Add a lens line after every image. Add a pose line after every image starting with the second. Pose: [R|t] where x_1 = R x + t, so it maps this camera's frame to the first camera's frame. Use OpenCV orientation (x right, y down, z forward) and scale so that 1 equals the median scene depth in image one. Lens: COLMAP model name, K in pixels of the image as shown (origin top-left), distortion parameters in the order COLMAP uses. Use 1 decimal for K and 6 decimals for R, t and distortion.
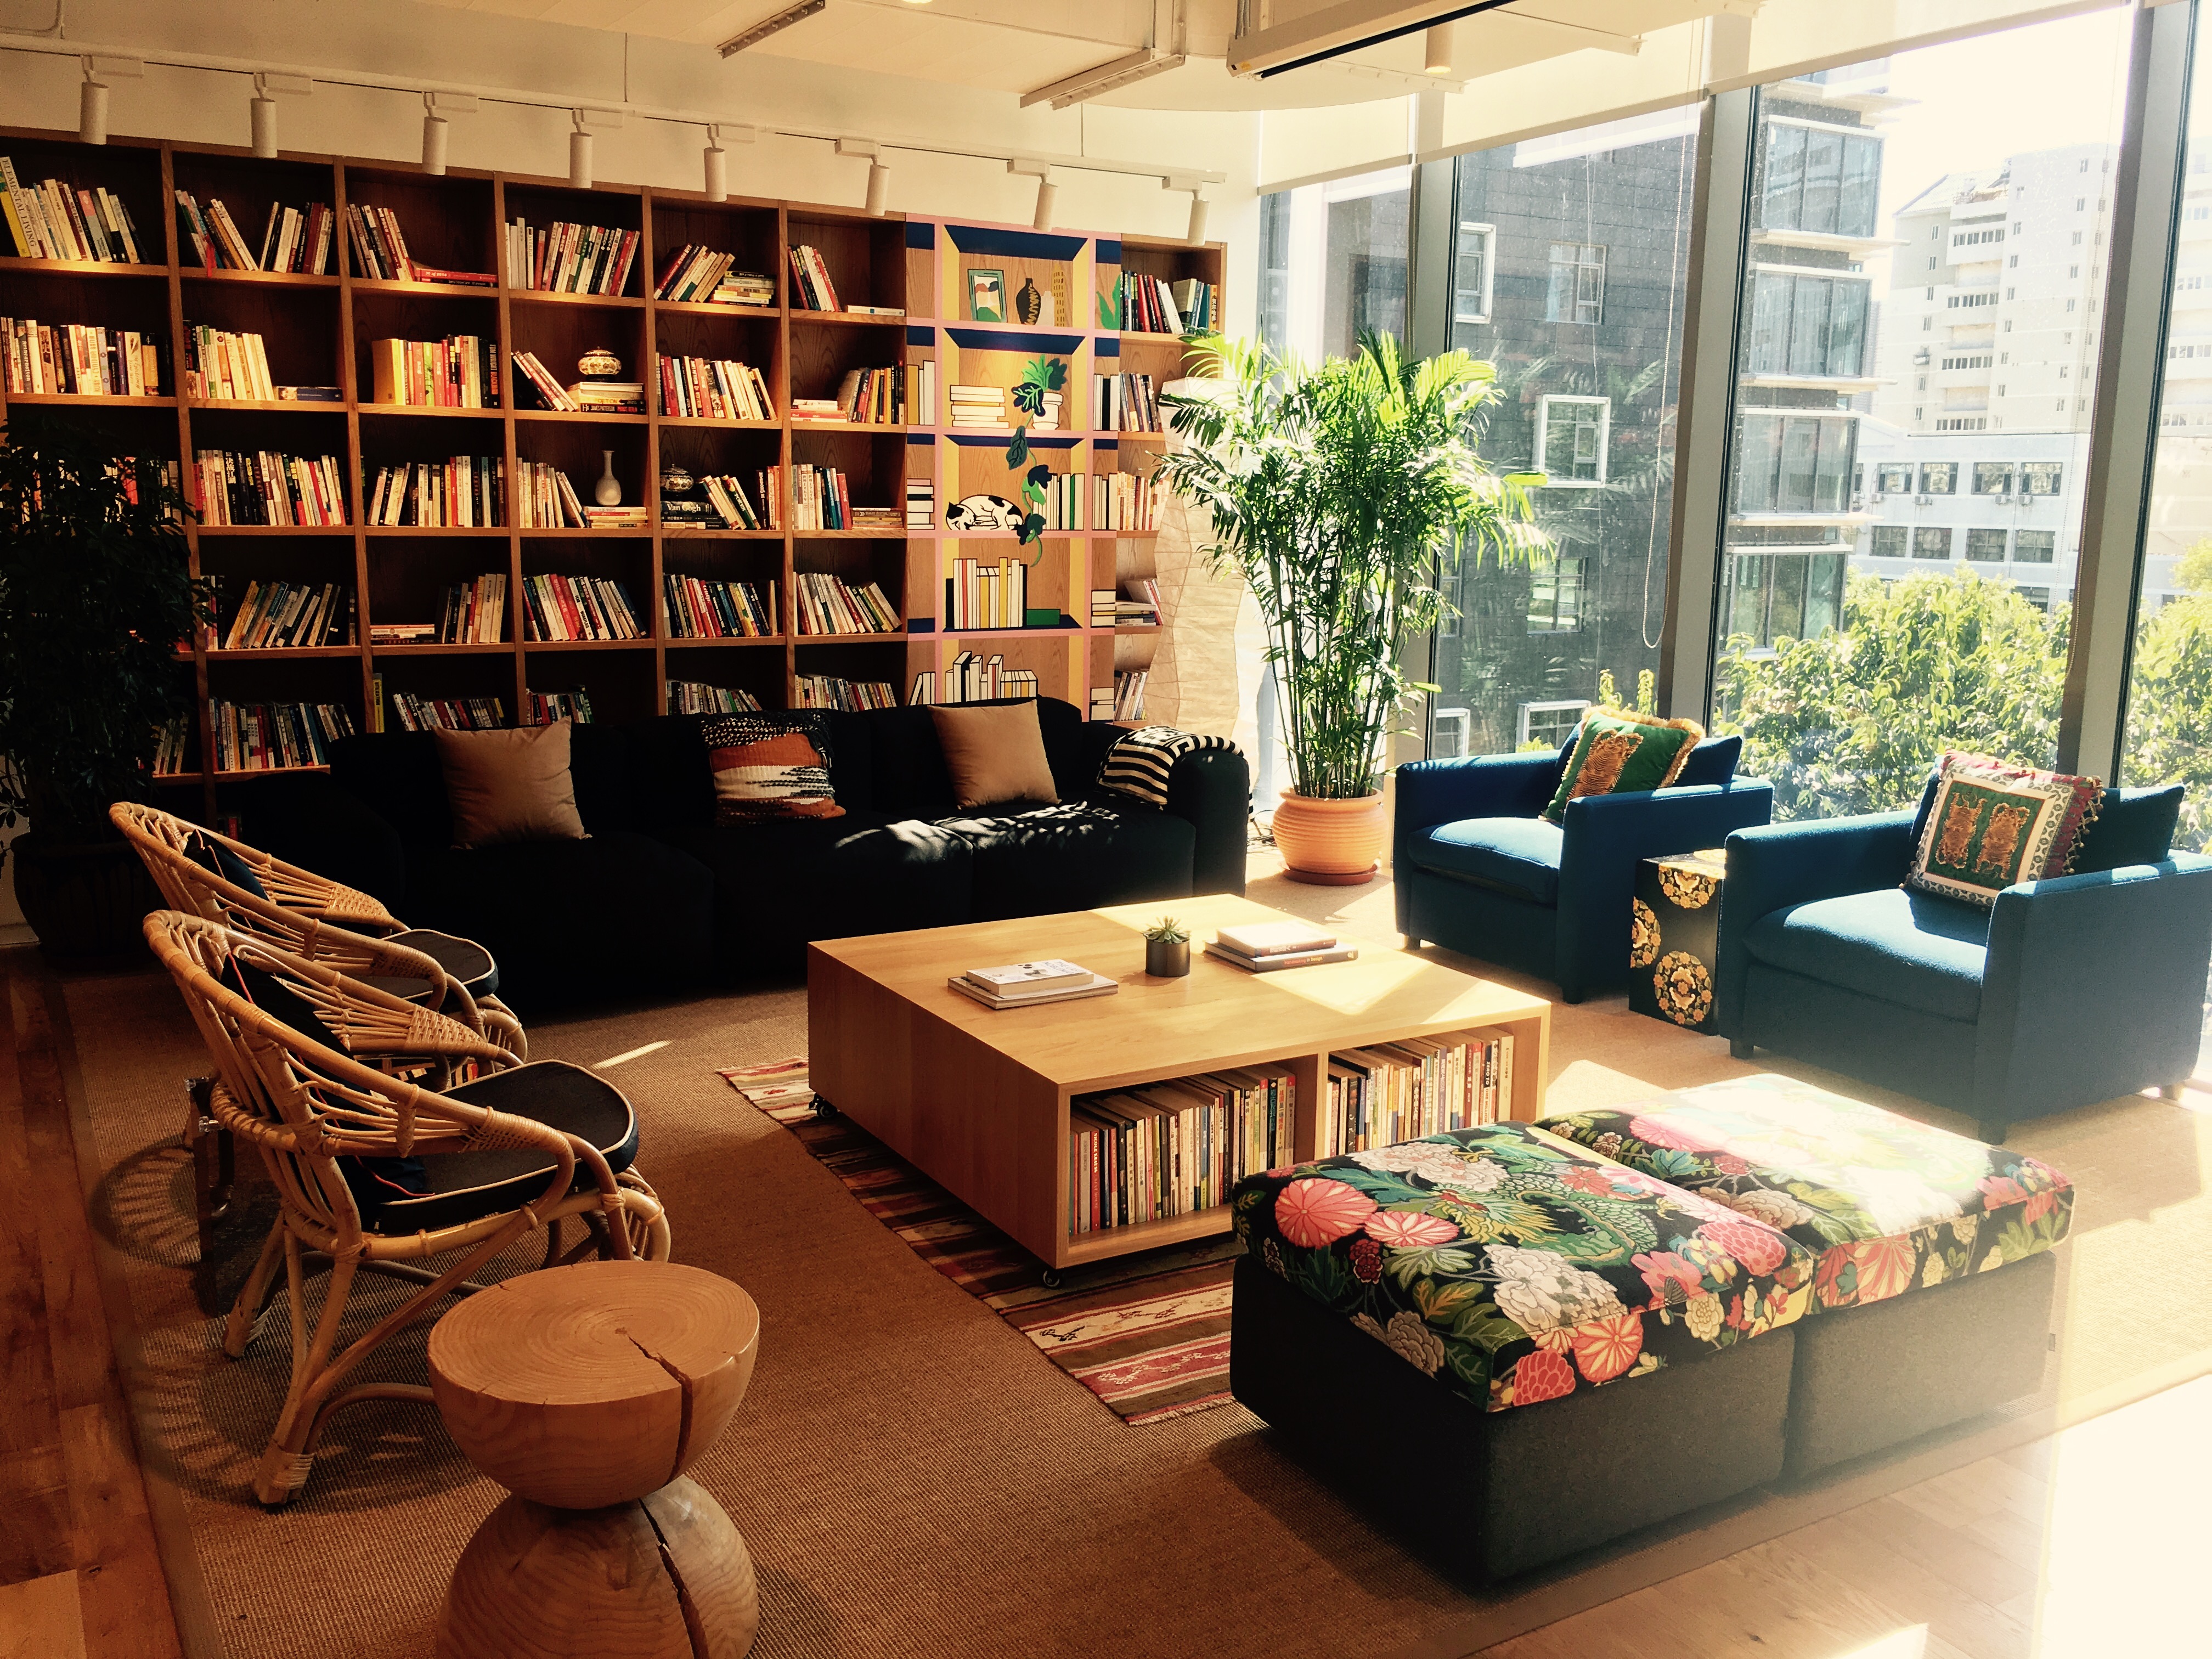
lens RADIAL K [[1902.8, 0, 1102.7], [0, 1902.8, 833.6], [0, 0, 1]] dist [0.003969, 0.002435]
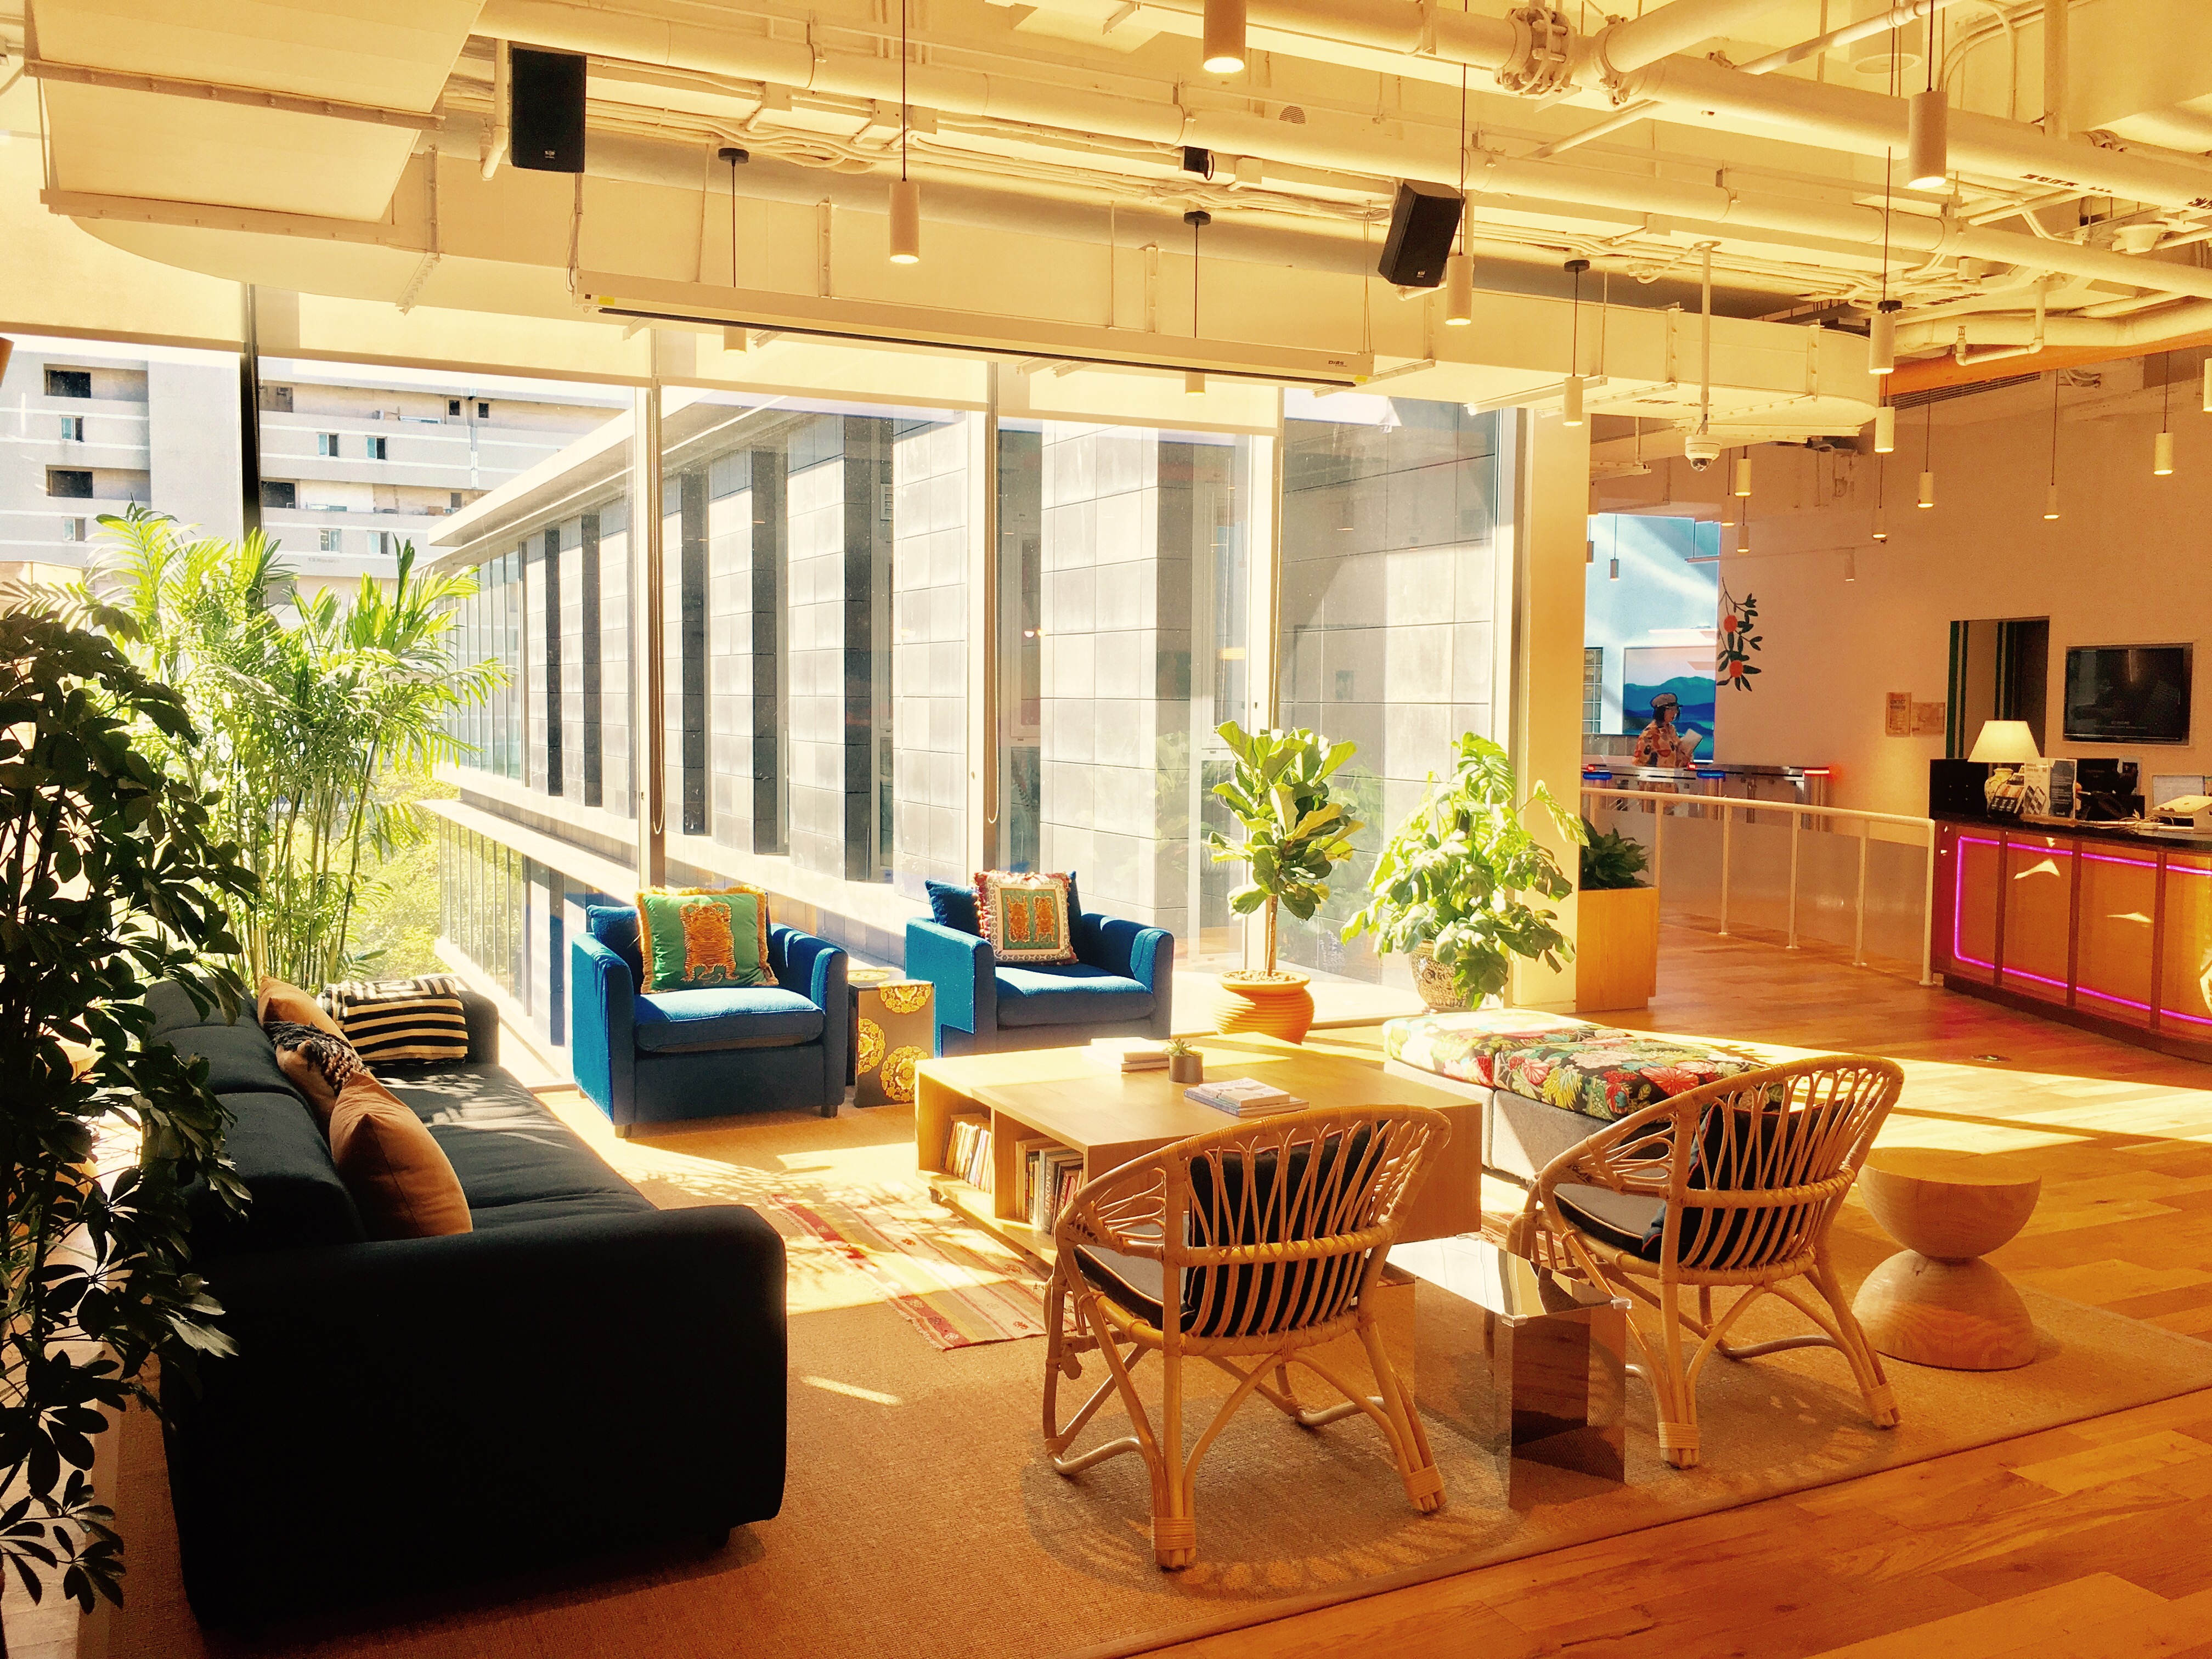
lens RADIAL K [[1902.8, 0, 1102.7], [0, 1902.8, 826.5], [0, 0, 1]] dist [0.003969, 0.002435]
pose [[0.078902, -0.086525, 0.993120, -0.987291], [0.171114, 0.982616, 0.072015, -0.160396], [-0.982087, 0.164255, 0.092336, 0.720234]]
